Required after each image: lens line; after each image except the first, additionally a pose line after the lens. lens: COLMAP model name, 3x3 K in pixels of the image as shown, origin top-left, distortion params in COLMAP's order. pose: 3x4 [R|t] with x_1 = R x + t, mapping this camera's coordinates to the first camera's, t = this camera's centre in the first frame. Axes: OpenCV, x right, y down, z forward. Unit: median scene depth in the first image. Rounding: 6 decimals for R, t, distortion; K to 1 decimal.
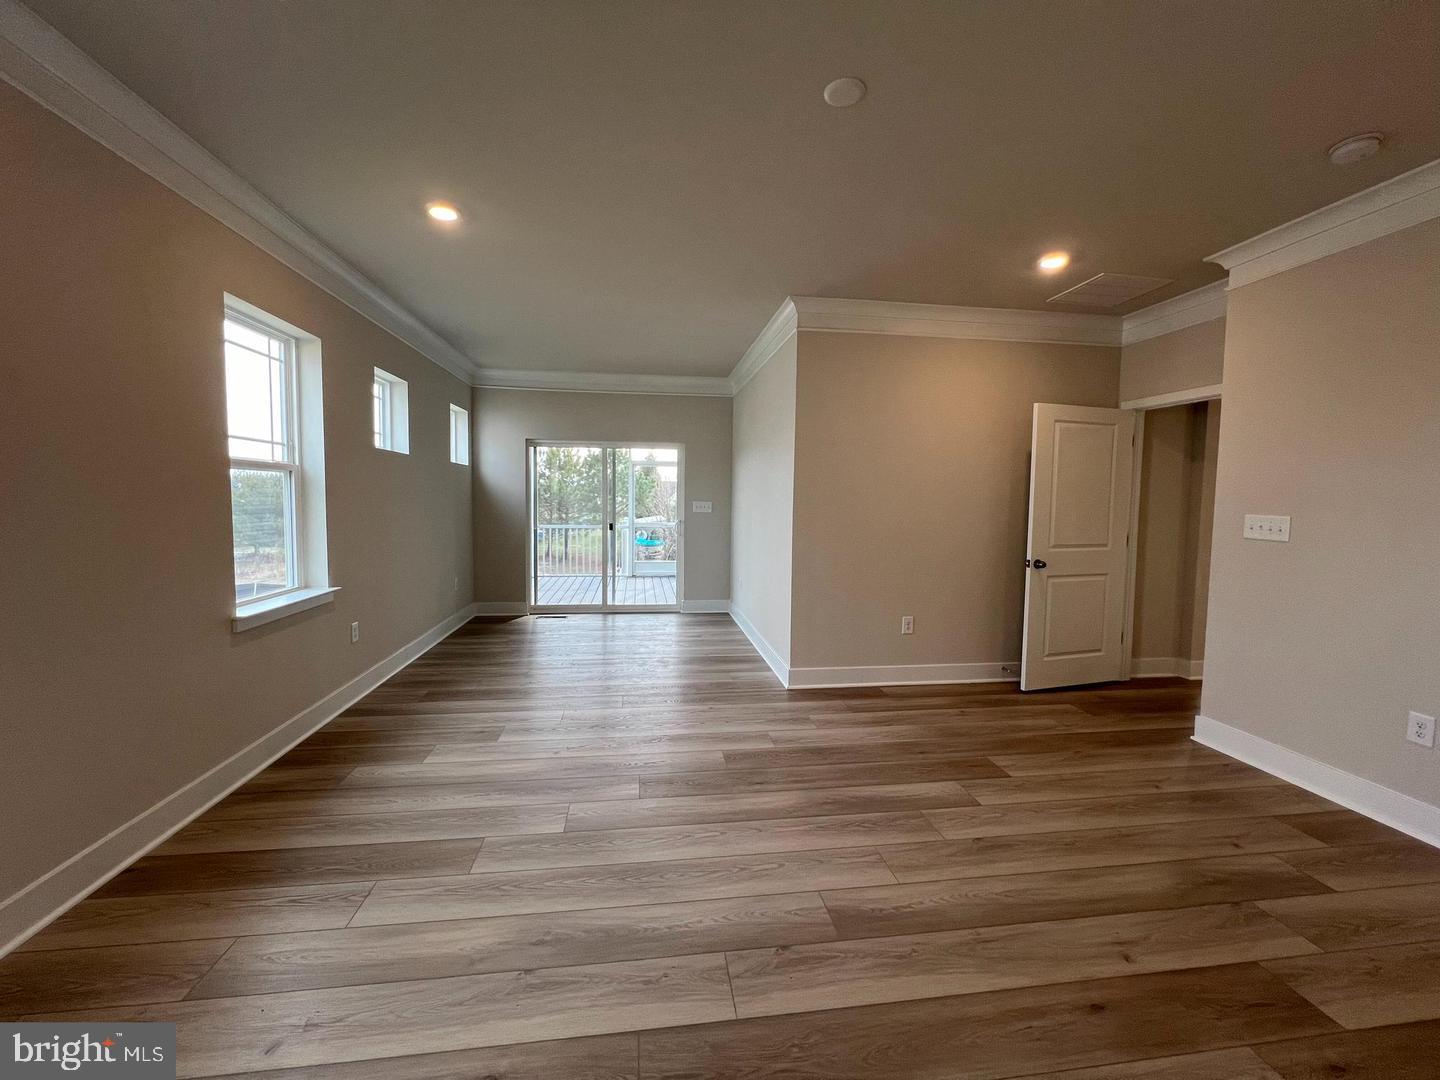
lens RADIAL K [[574.3, 0, 715.1], [0, 574.3, 535.7], [0, 0, 1]] dist [-0.003838, 0.000729]
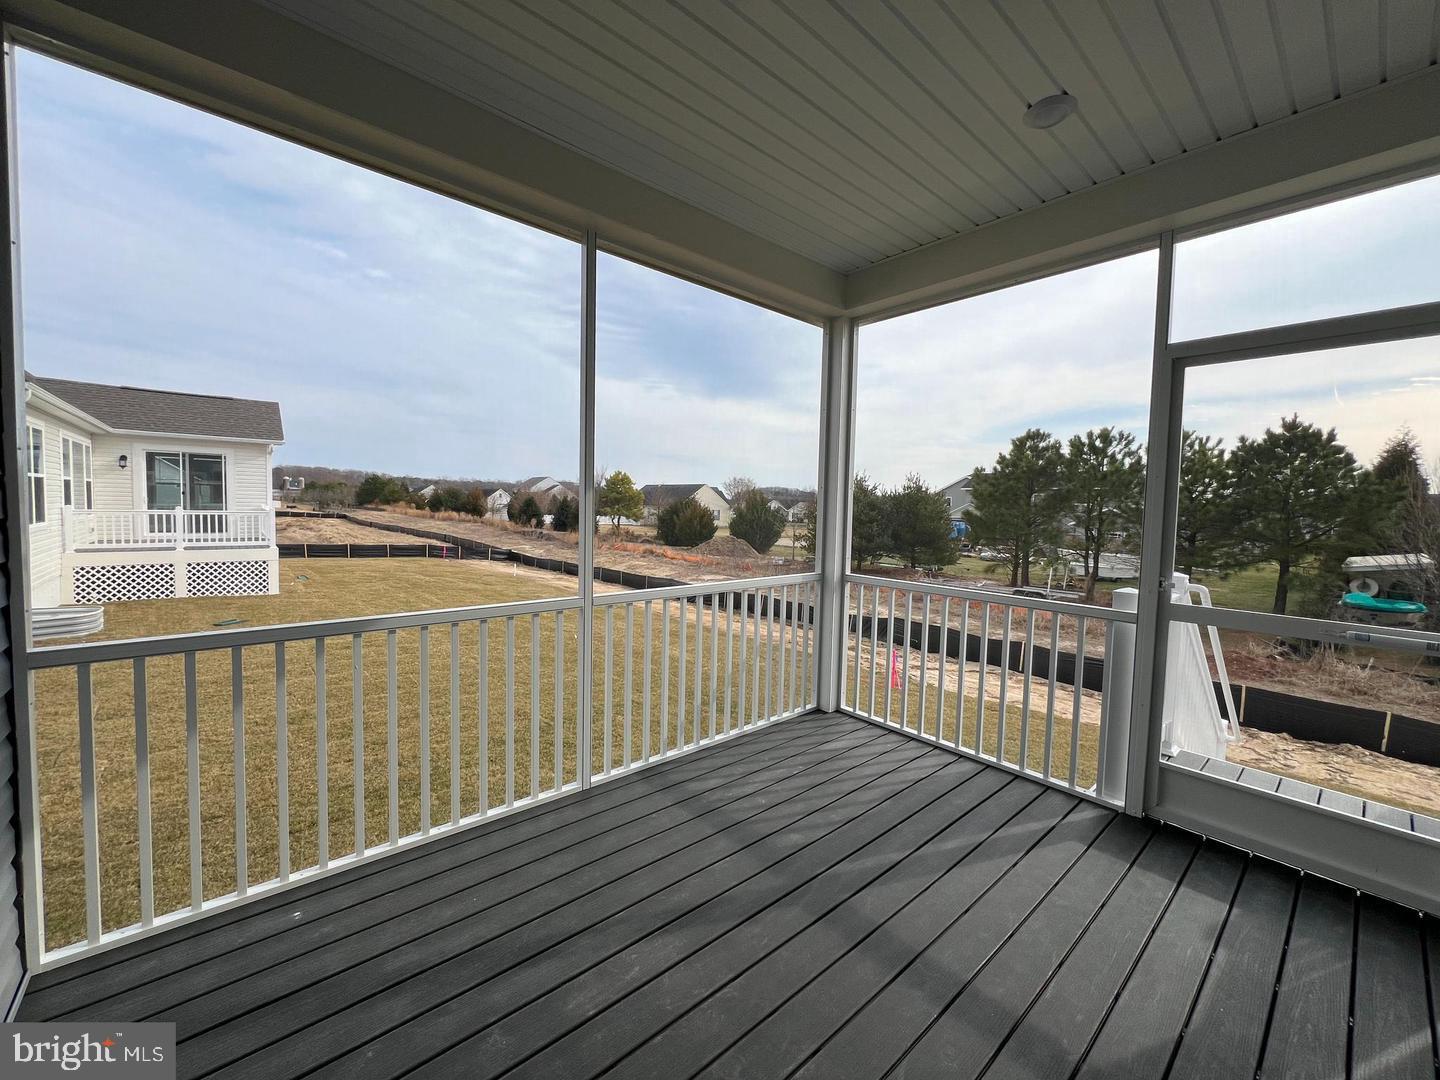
lens RADIAL K [[574.3, 0, 718.2], [0, 574.3, 531.8], [0, 0, 1]] dist [-0.003838, 0.000729]
pose [[0.547025, 0.042996, -0.836011, -0.069521], [-0.073389, 0.997298, 0.003271, -0.064388], [0.833893, 0.059565, 0.548702, 1.118761]]
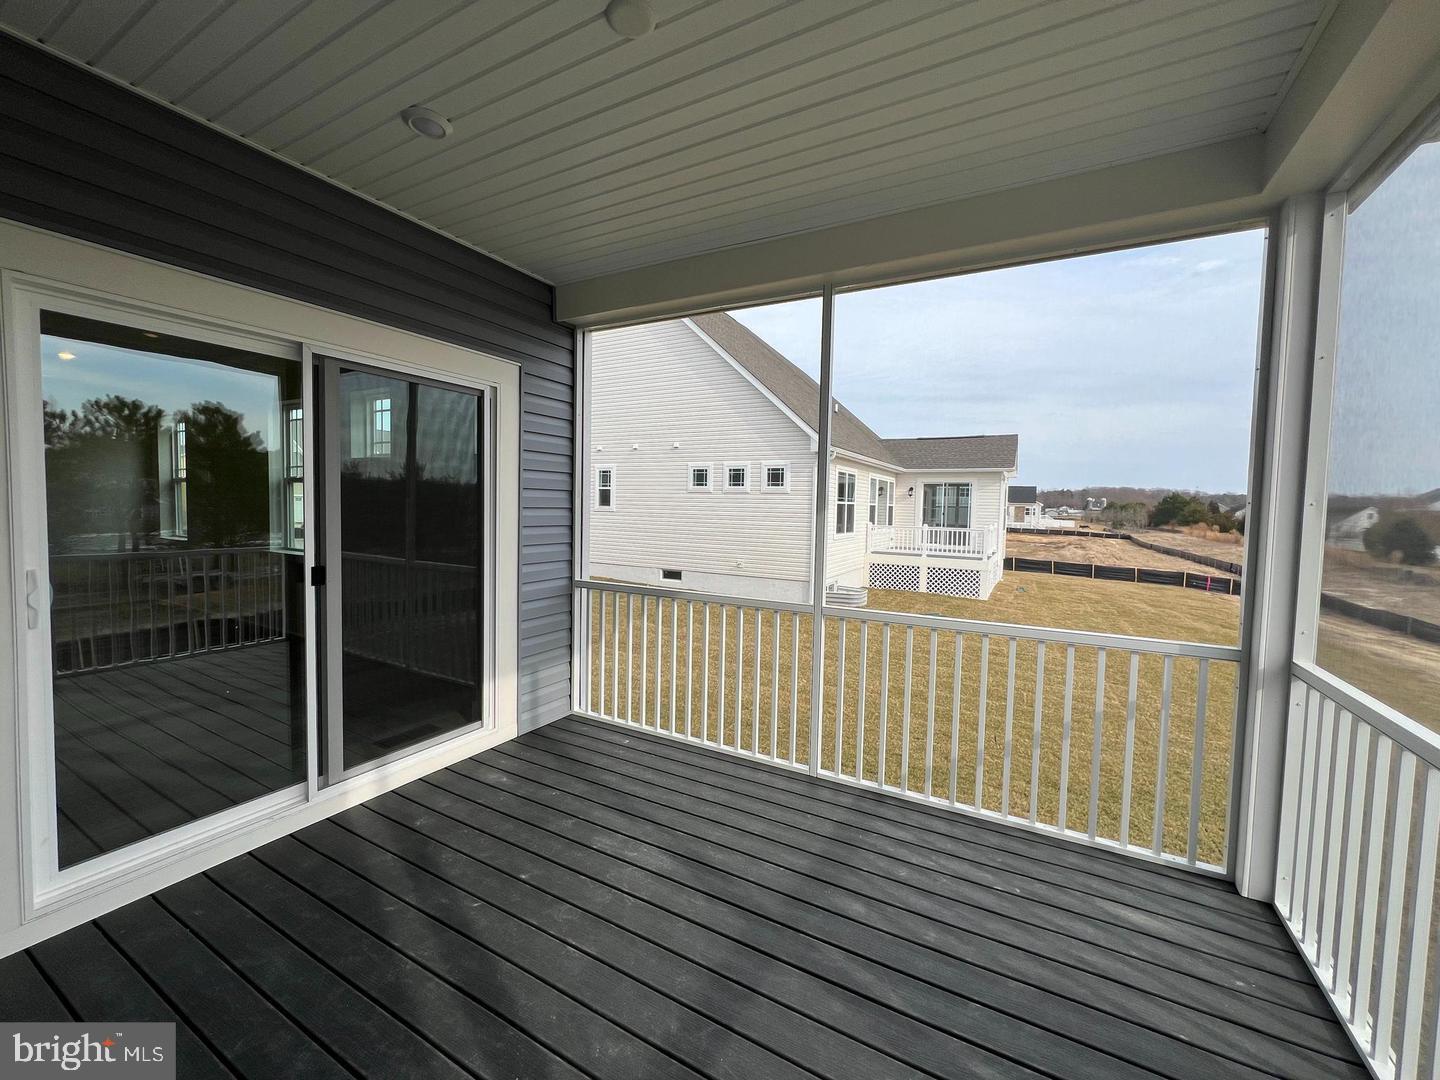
lens RADIAL K [[574.3, 0, 713.9], [0, 574.3, 534.7], [0, 0, 1]] dist [-0.003838, 0.000729]
pose [[-0.600023, 0.016305, -0.799817, -0.041787], [-0.082177, 0.993247, 0.081897, -0.097180], [0.795751, 0.114867, -0.594631, 1.466472]]
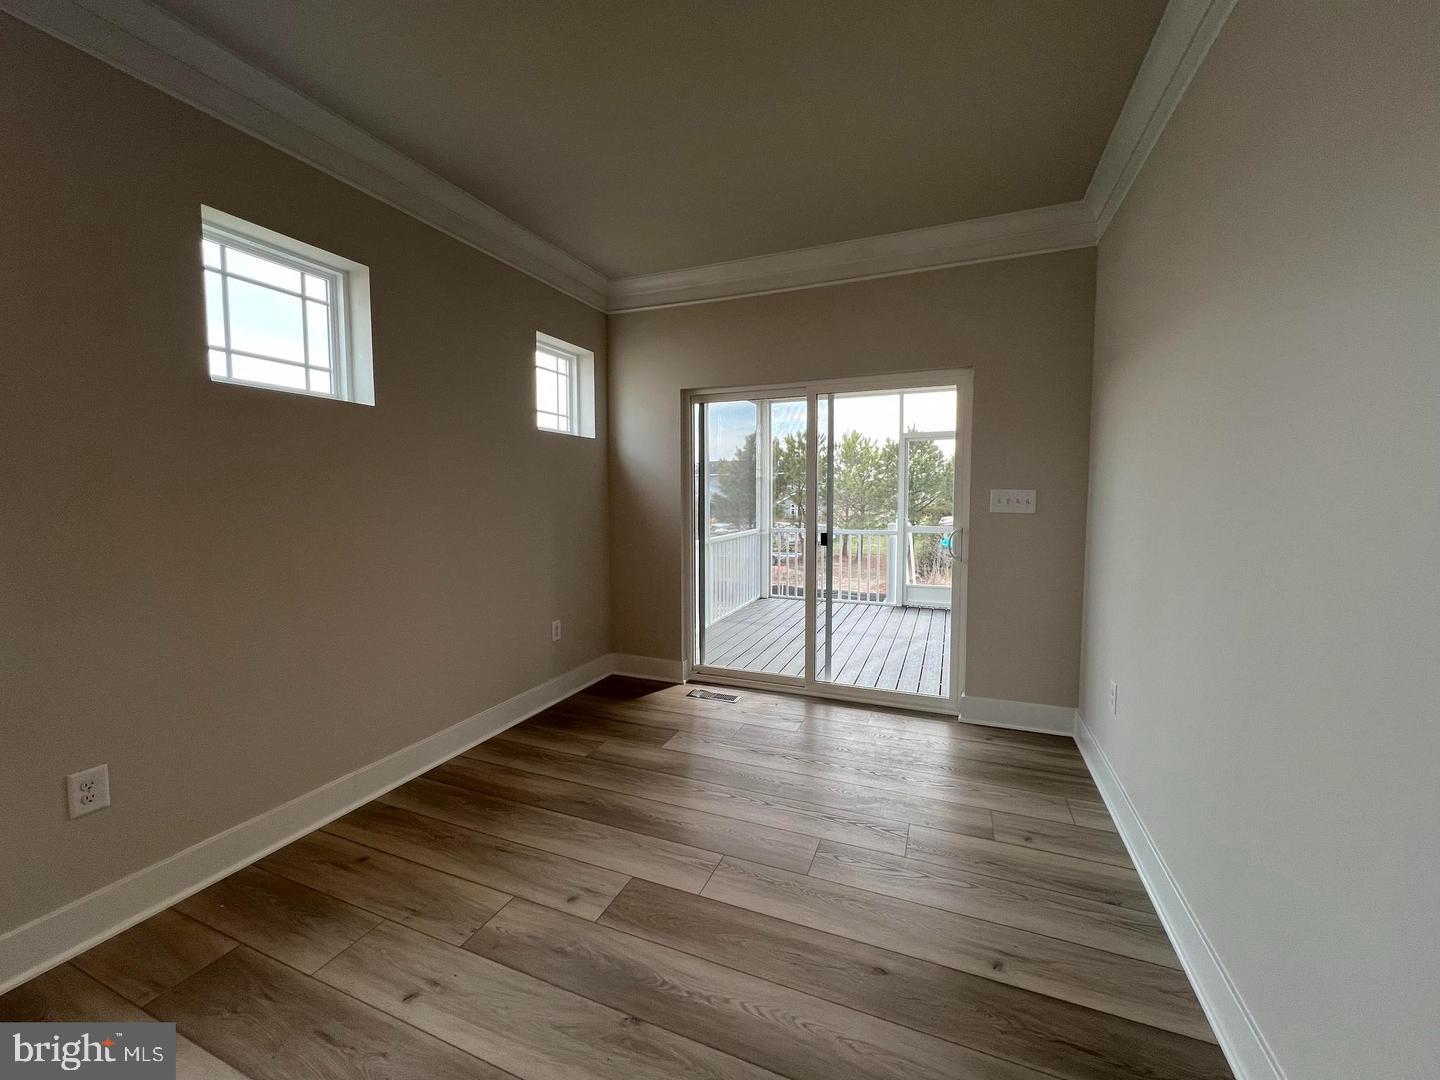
lens RADIAL K [[574.3, 0, 719.3], [0, 574.3, 531.0], [0, 0, 1]] dist [-0.003838, 0.000729]
pose [[0.866508, 0.017934, -0.498840, 0.004654], [-0.019234, 0.999812, 0.002536, -0.023648], [0.498792, 0.007398, 0.866690, 0.498294]]
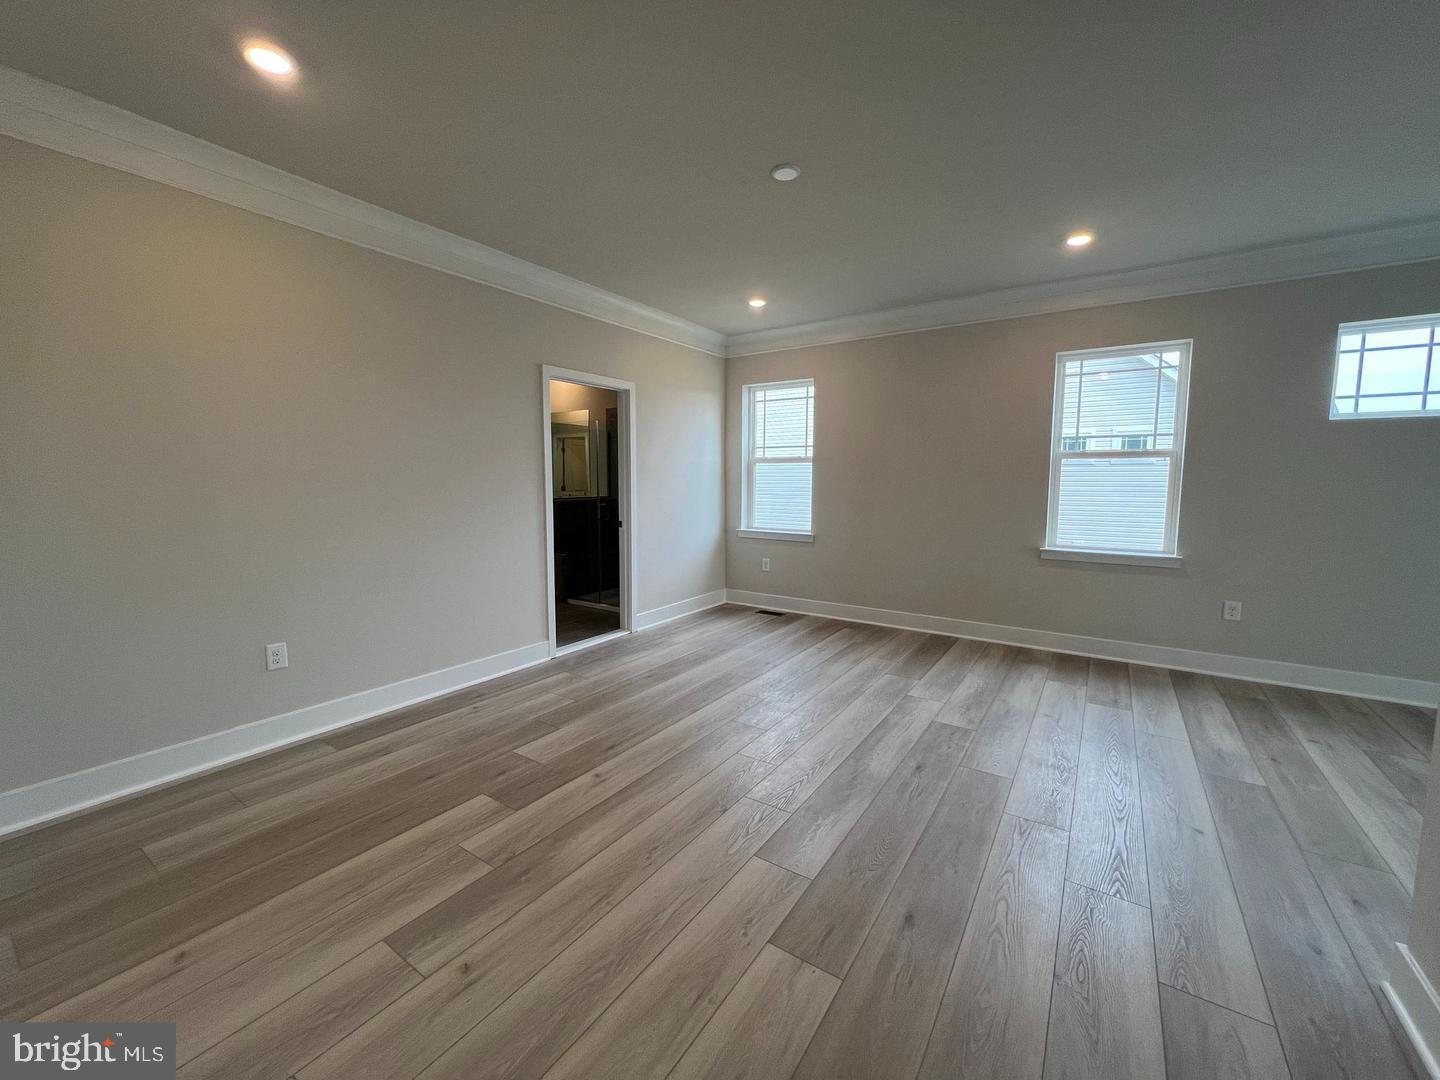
lens RADIAL K [[574.3, 0, 713.0], [0, 574.3, 536.6], [0, 0, 1]] dist [-0.003838, 0.000729]
pose [[-0.674519, 0.055485, -0.736169, 0.421327], [-0.060163, 0.989724, 0.129720, -0.021384], [0.735802, 0.131788, -0.664249, 0.568433]]
